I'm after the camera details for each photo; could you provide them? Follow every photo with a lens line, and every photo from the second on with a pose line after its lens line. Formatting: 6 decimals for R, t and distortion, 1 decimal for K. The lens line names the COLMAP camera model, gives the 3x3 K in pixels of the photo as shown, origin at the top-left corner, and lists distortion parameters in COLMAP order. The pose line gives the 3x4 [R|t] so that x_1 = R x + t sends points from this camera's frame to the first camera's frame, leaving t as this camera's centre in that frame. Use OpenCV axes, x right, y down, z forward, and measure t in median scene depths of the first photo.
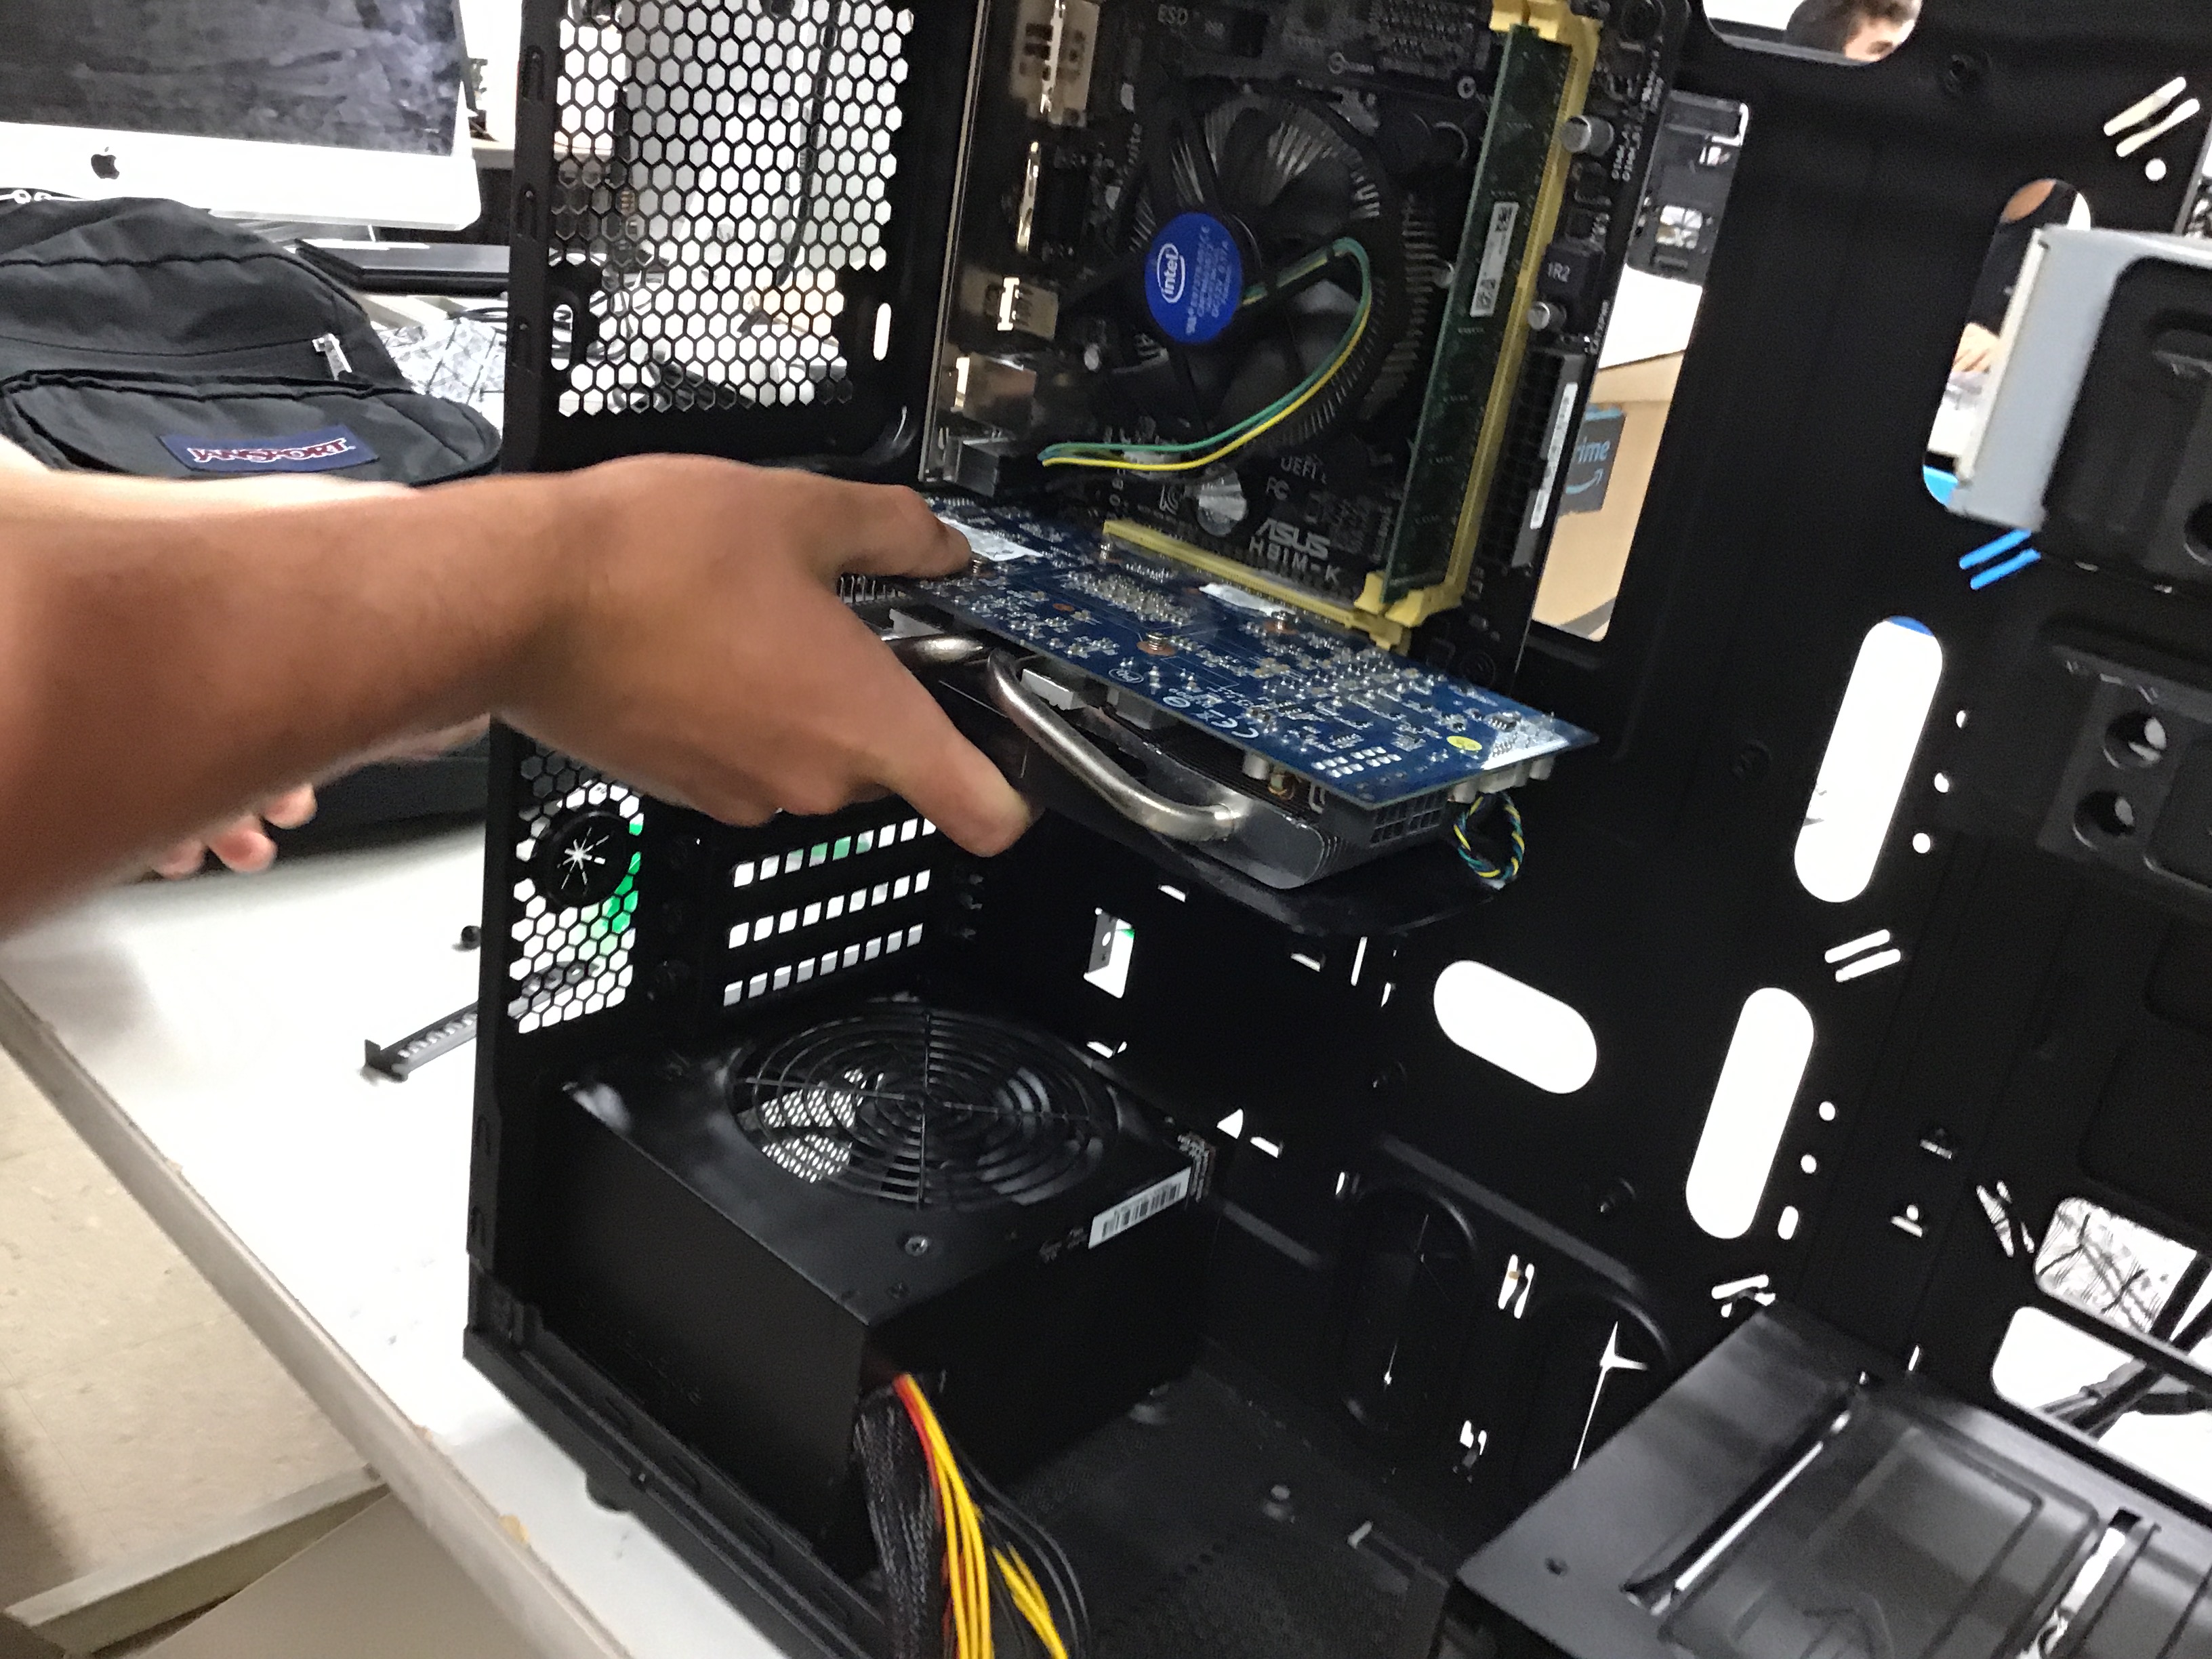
lens RADIAL K [[1989.1, 0, 1090.2], [0, 1989.1, 834.7], [0, 0, 1]] dist [0.097019, -0.204575]
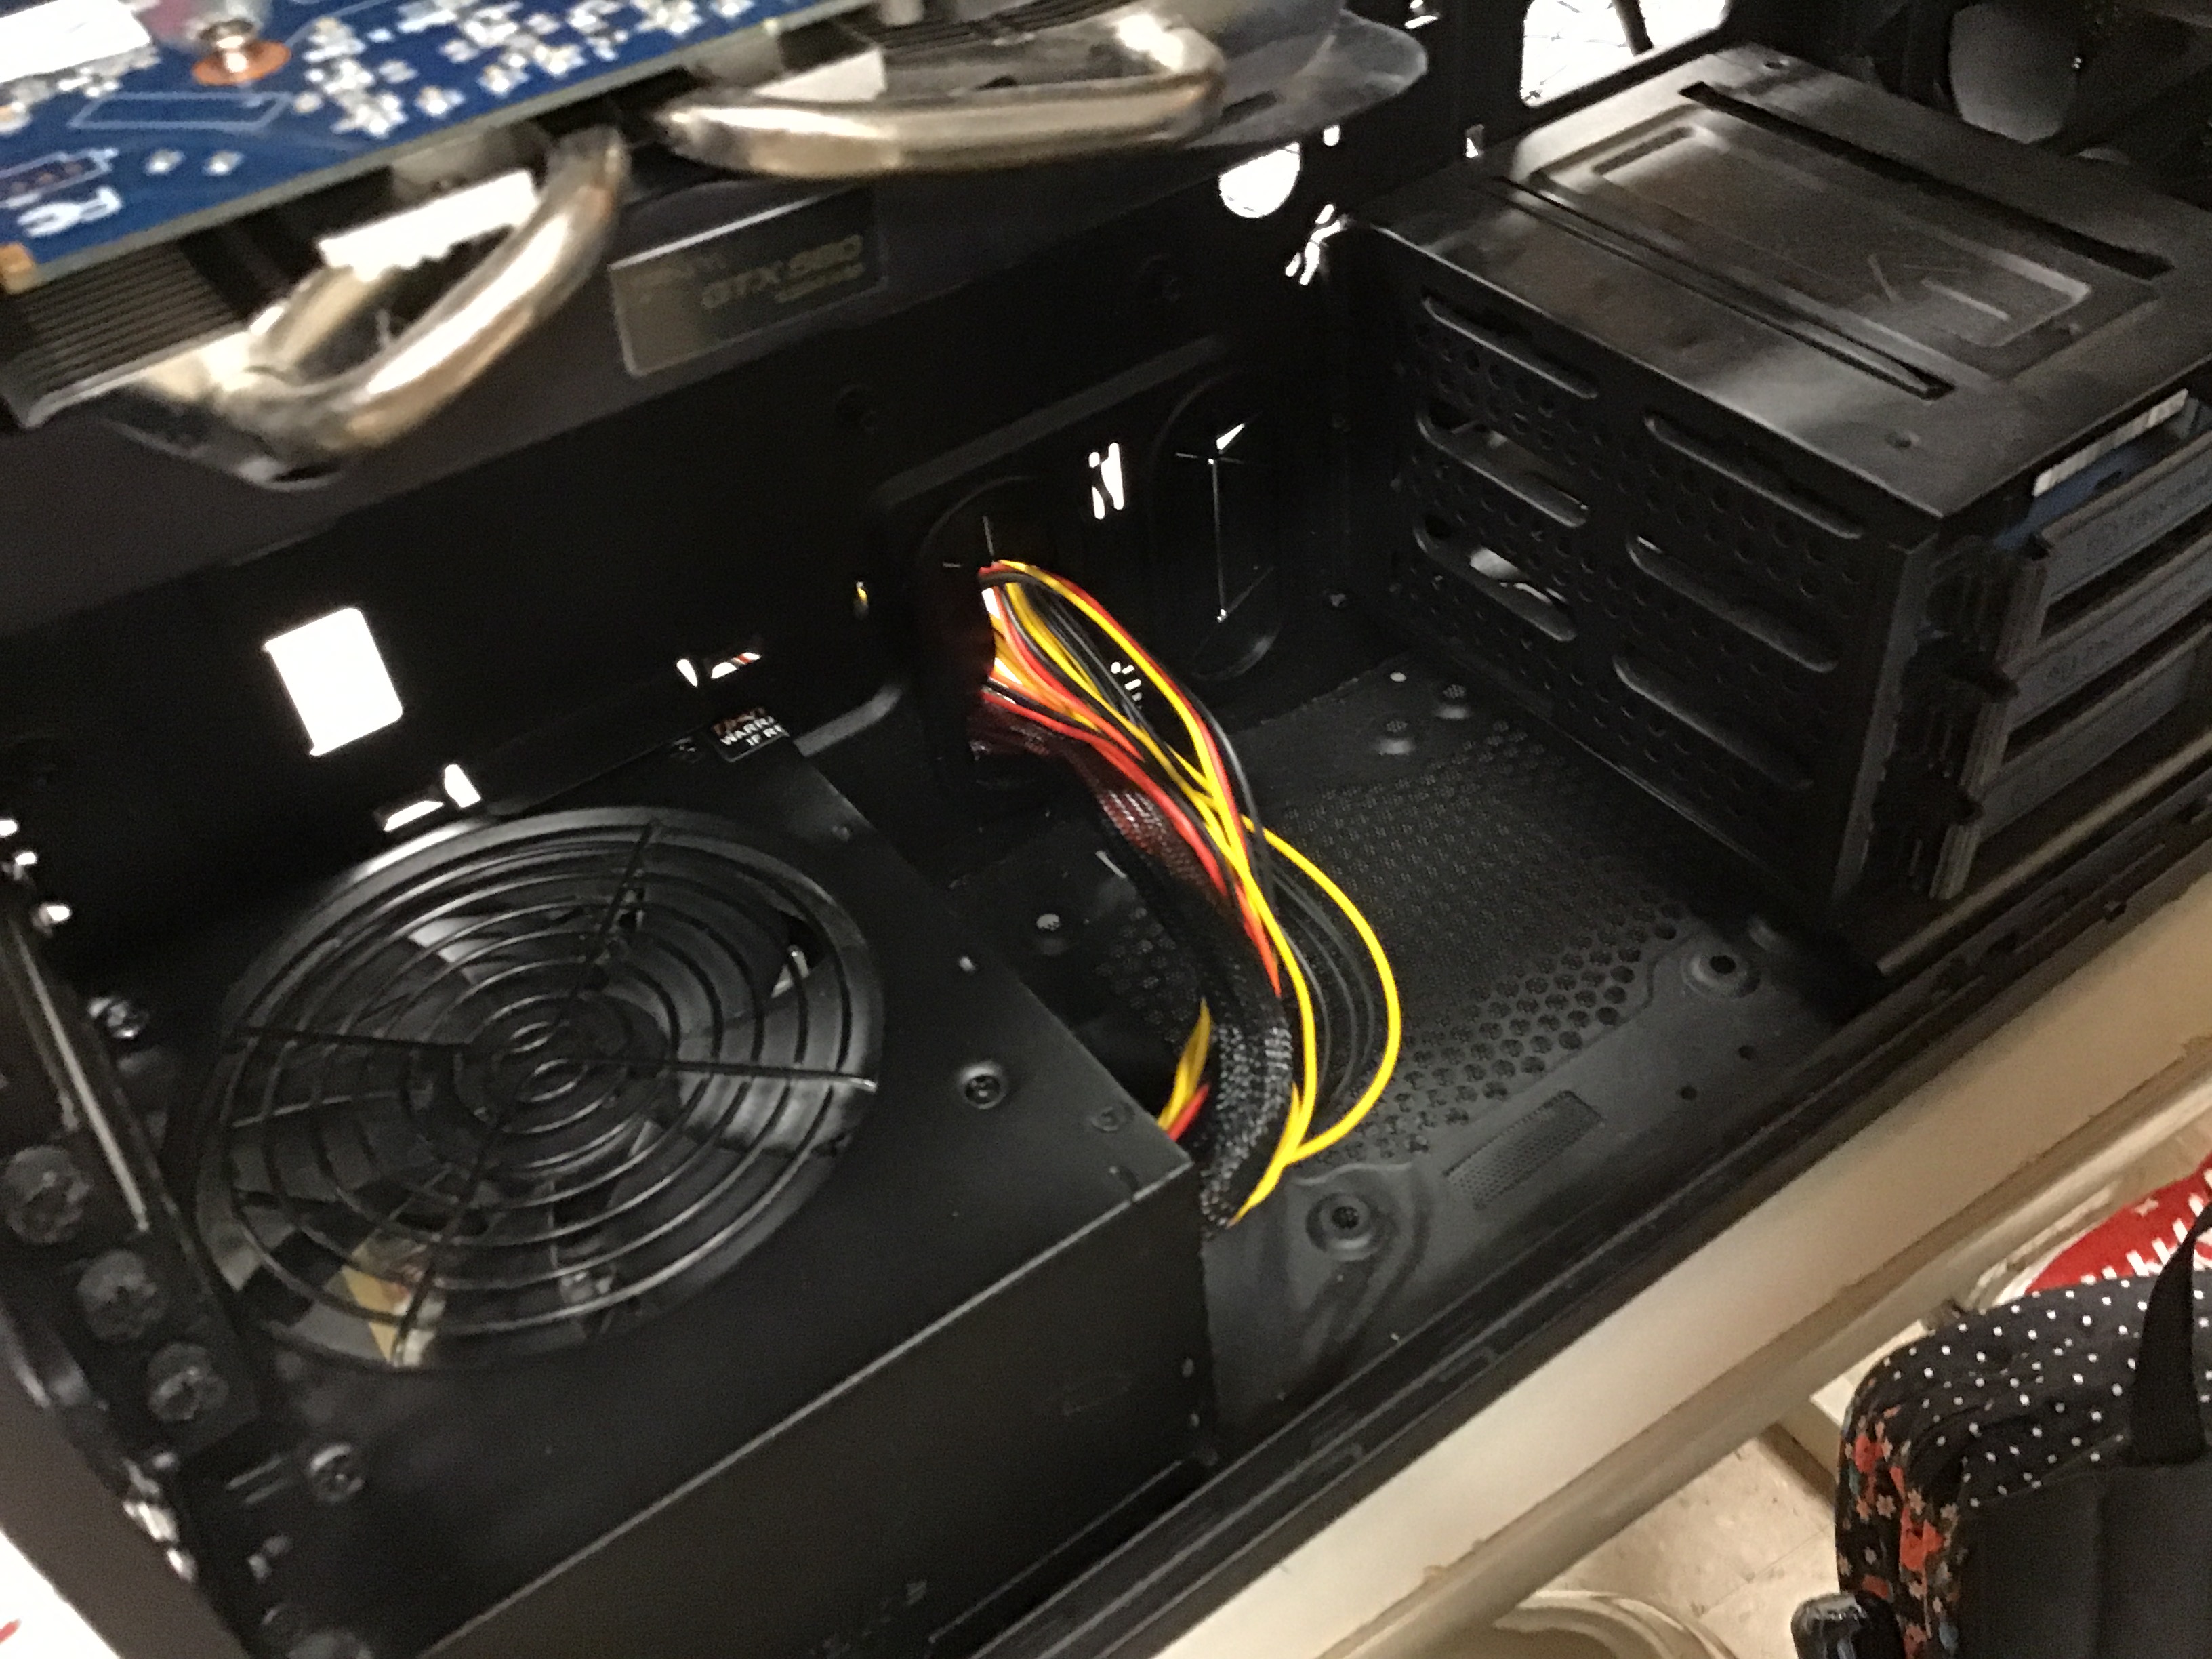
lens RADIAL K [[2001.1, 0, 1100.8], [0, 2001.1, 830.0], [0, 0, 1]] dist [0.105187, -0.229281]
pose [[0.202038, -0.789306, 0.579808, -0.376952], [0.491743, 0.593738, 0.636918, -0.208388], [-0.846977, 0.156435, 0.508093, 0.679461]]
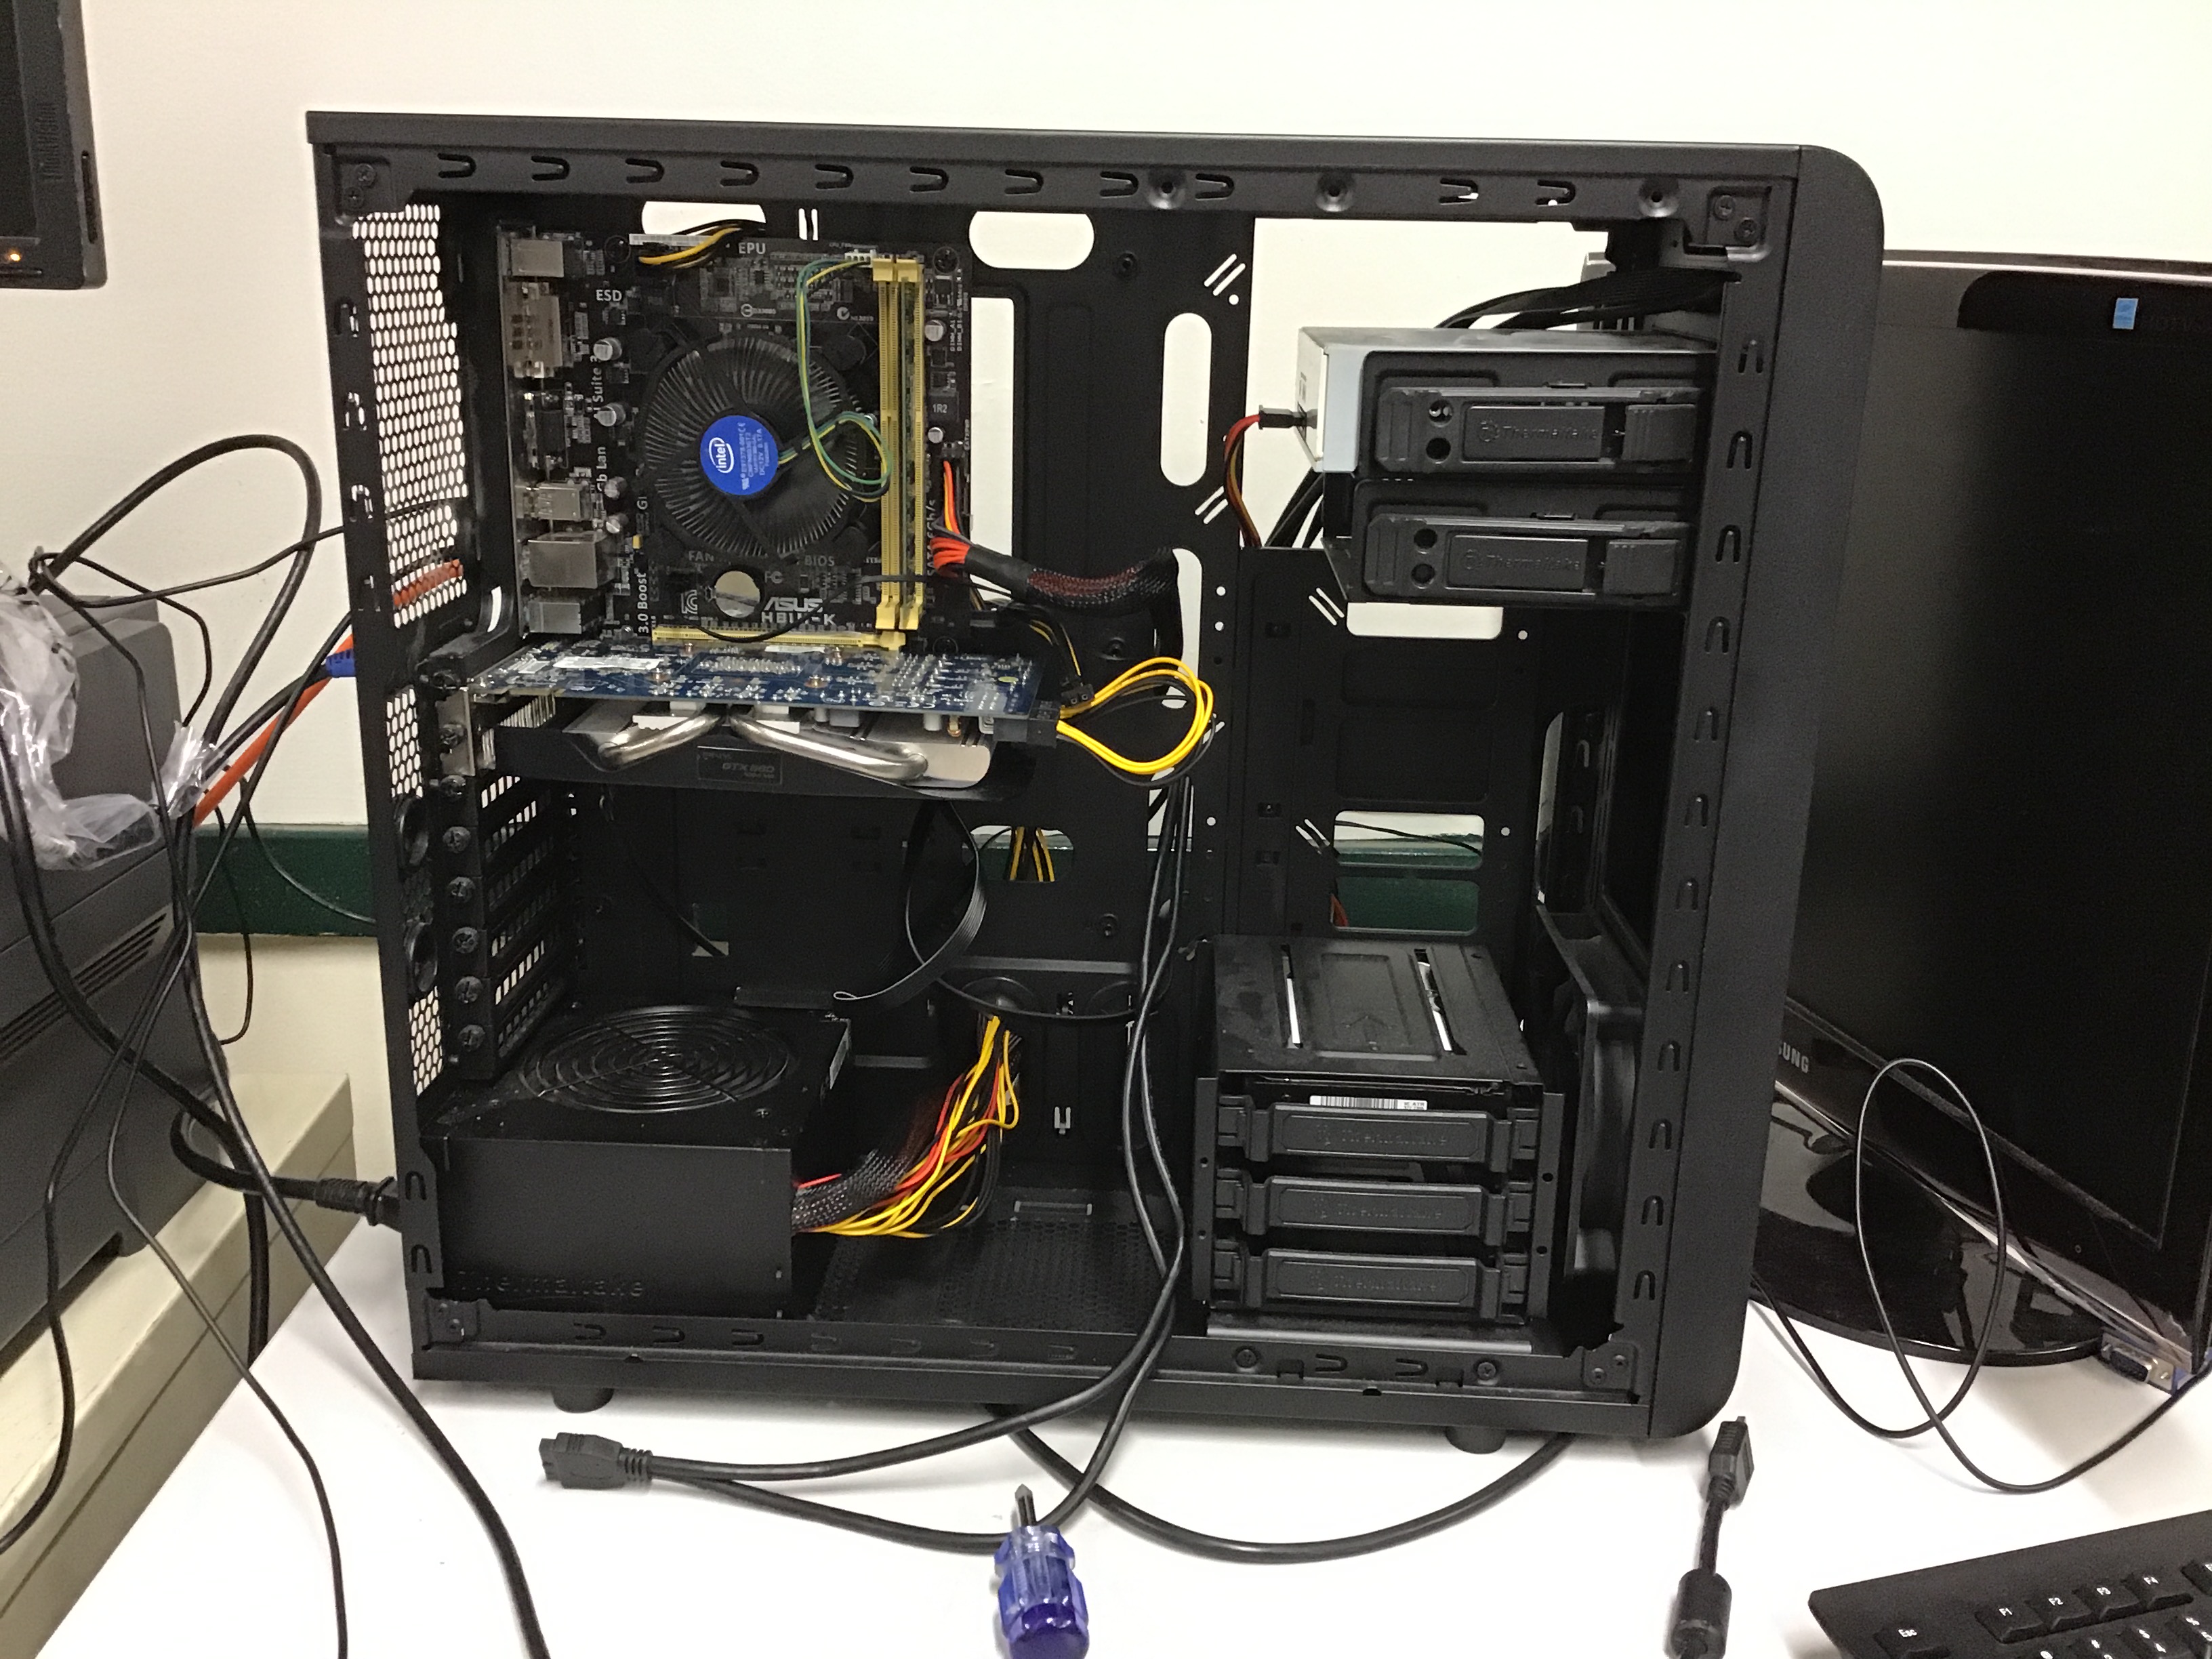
lens RADIAL K [[2001.0, 0, 1100.4], [0, 2001.0, 855.8], [0, 0, 1]] dist [0.112278, -0.242538]
pose [[0.767757, -0.317199, 0.556717, -0.691724], [0.338352, 0.938549, 0.068139, 0.008709], [-0.544120, 0.136052, 0.827903, -0.421238]]
